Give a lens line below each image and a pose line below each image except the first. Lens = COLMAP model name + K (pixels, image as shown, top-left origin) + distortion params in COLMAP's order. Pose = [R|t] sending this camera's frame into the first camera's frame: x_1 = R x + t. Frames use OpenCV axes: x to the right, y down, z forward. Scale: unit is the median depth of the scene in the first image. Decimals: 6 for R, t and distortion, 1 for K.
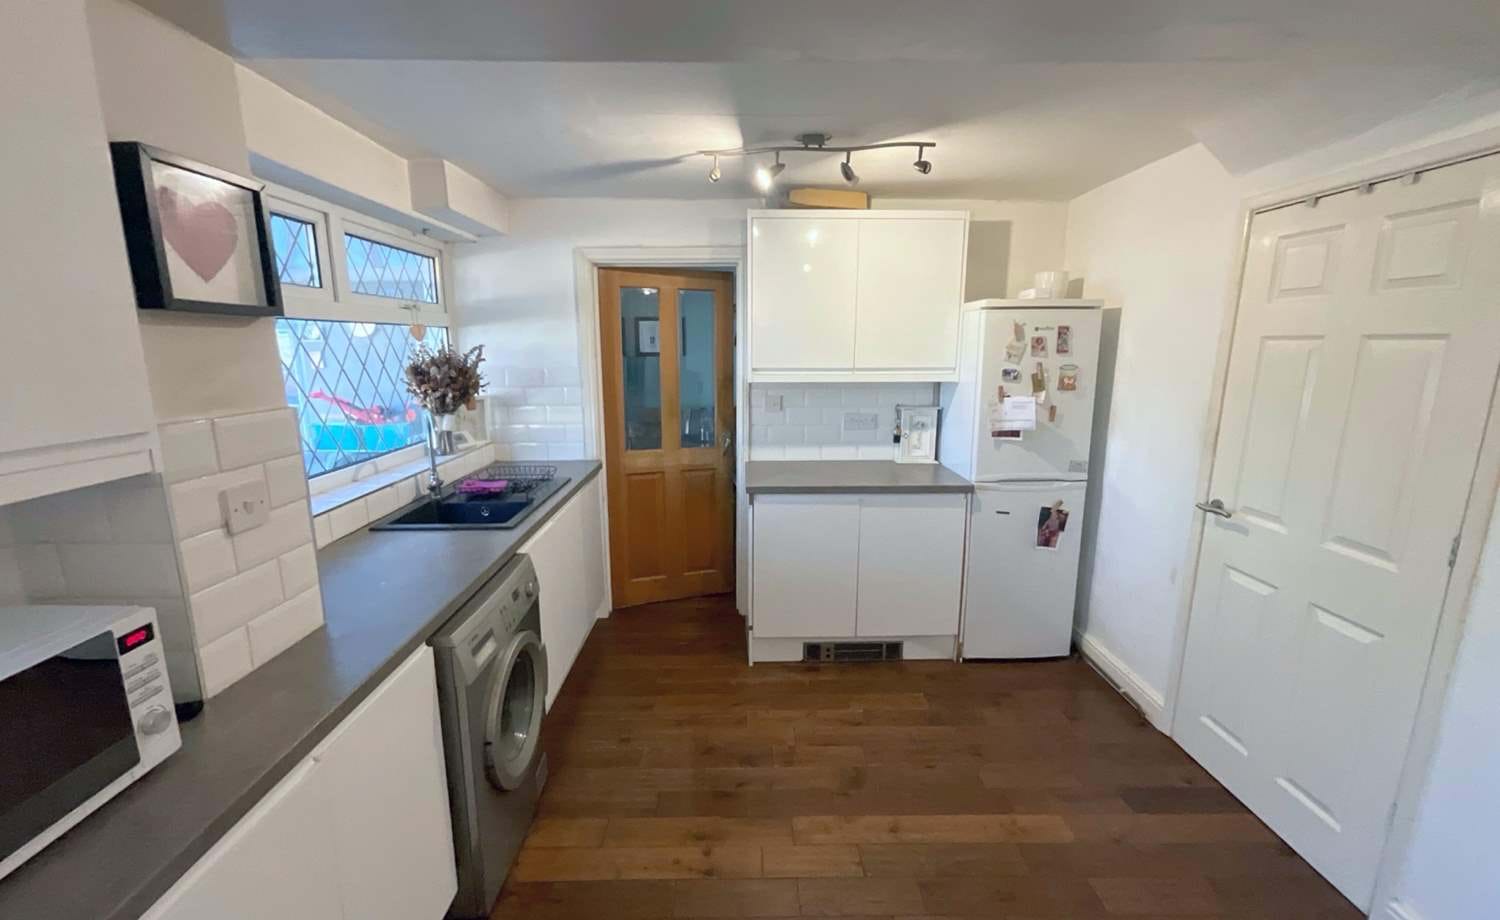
lens RADIAL K [[608.8, 0, 751.4], [0, 608.8, 462.1], [0, 0, 1]] dist [-0.004978, 0.002355]
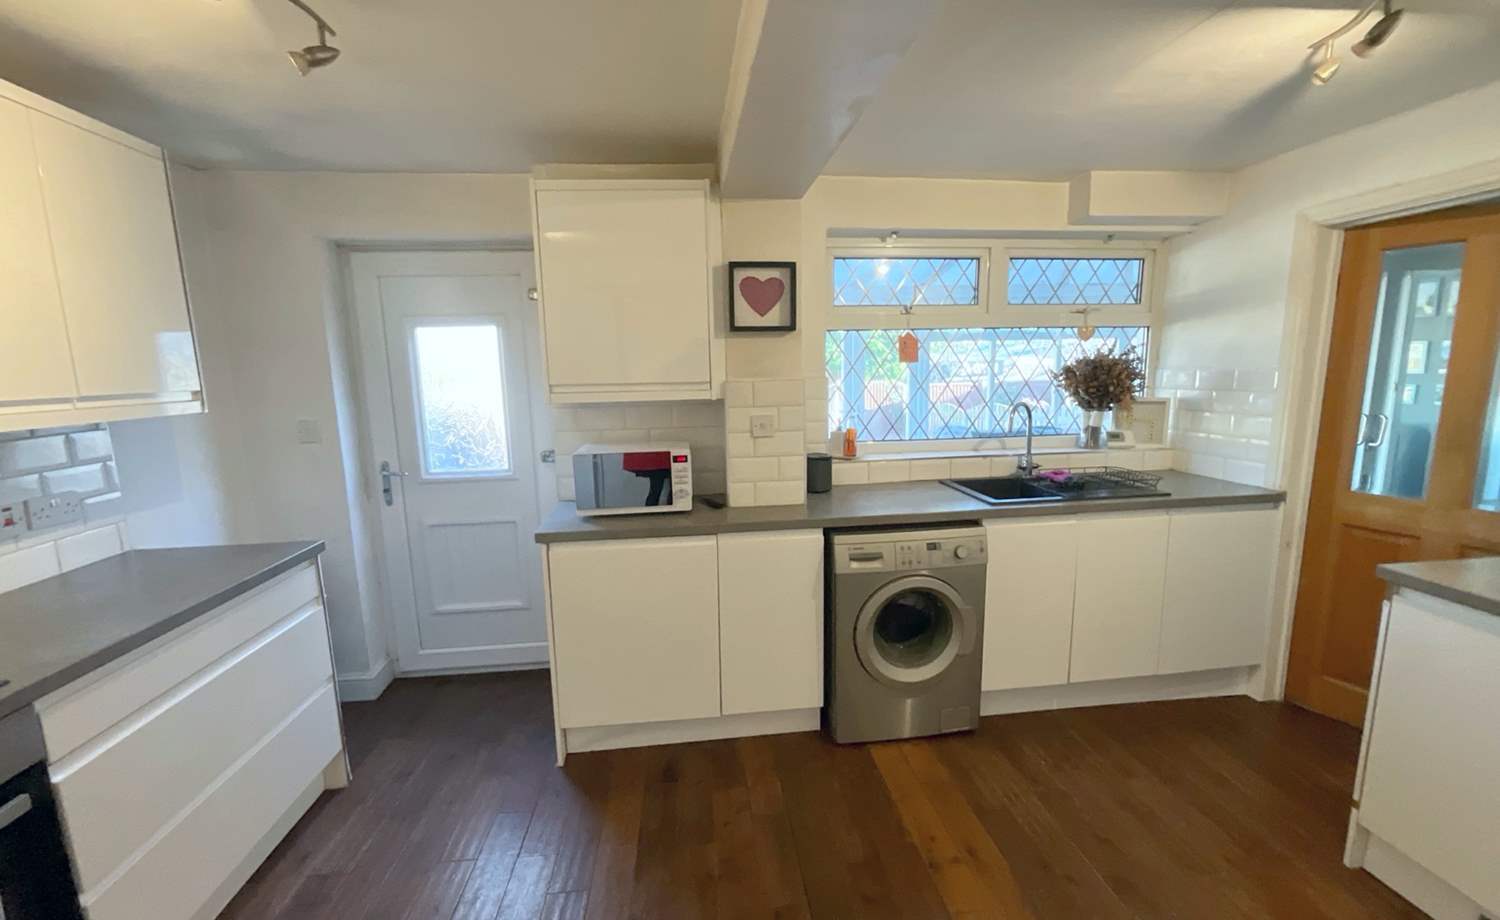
lens RADIAL K [[608.8, 0, 751.0], [0, 608.8, 461.0], [0, 0, 1]] dist [-0.004978, 0.002355]
pose [[0.089935, 0.153317, -0.984076, 0.518473], [-0.172185, 0.975595, 0.136259, -0.036003], [0.980951, 0.157189, 0.114139, 0.325723]]
